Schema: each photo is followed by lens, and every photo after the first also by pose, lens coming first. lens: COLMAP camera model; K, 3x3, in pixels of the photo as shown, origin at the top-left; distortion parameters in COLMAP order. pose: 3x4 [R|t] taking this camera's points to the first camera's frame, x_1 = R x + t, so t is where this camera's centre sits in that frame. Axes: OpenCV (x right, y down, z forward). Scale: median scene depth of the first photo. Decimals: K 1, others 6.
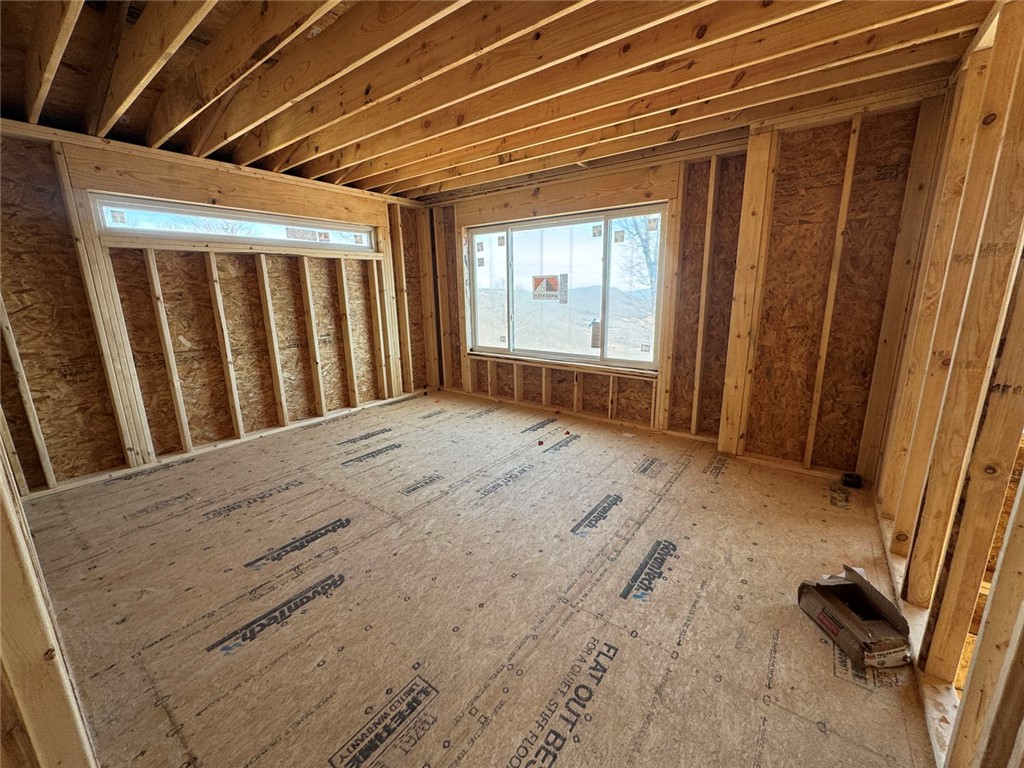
lens RADIAL K [[407.1, 0, 511.1], [0, 407.1, 383.4], [0, 0, 1]] dist [-0.000714, -0.000163]
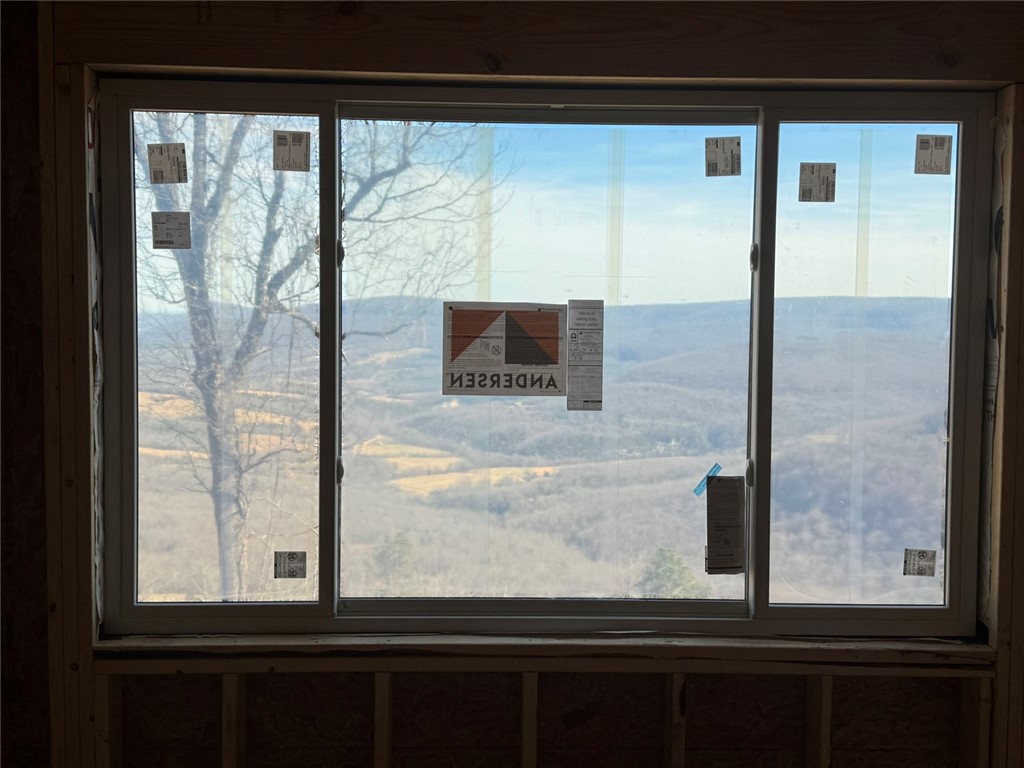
lens RADIAL K [[1171.5, 0, 513.2], [0, 1171.5, 378.2], [0, 0, 1]] dist [0.143165, 0.000000]
pose [[0.778762, -0.017009, 0.627089, -0.533989], [0.122082, 0.984629, -0.124903, -0.180878], [-0.615326, 0.173827, 0.768868, 0.630817]]
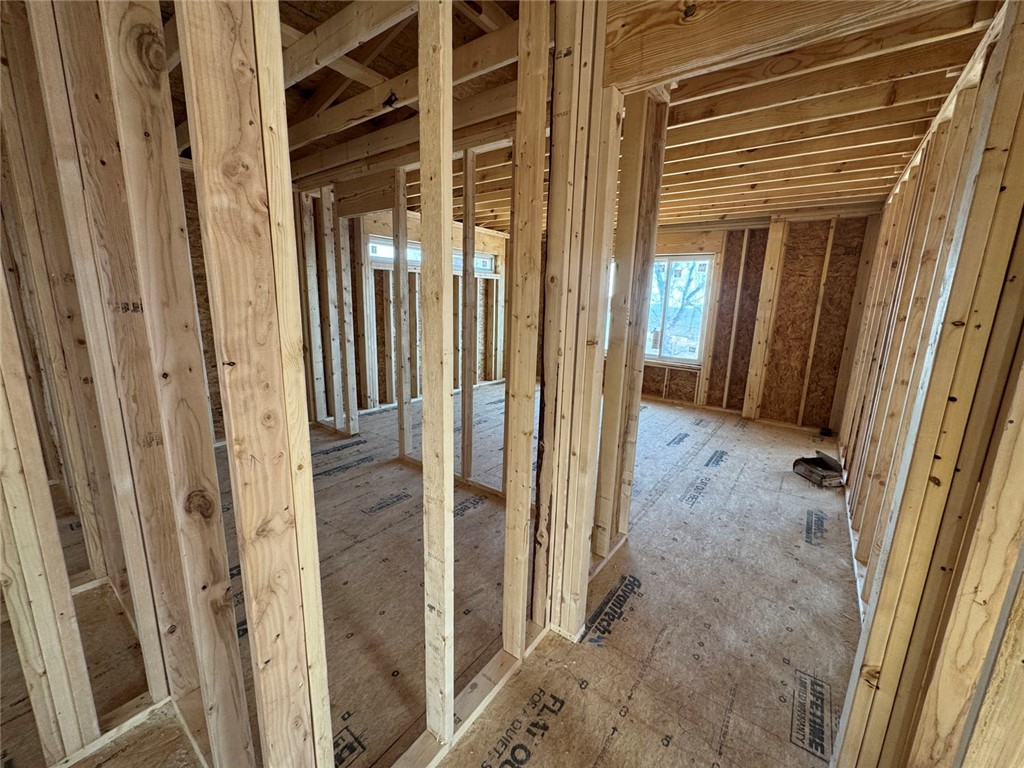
lens RADIAL K [[407.1, 0, 512.0], [0, 407.1, 383.7], [0, 0, 1]] dist [-0.000714, -0.000163]
pose [[0.998889, 0.045943, 0.010455, -0.409773], [-0.045707, 0.998718, -0.021758, 0.120168], [-0.011441, 0.021256, 0.999709, -0.568532]]
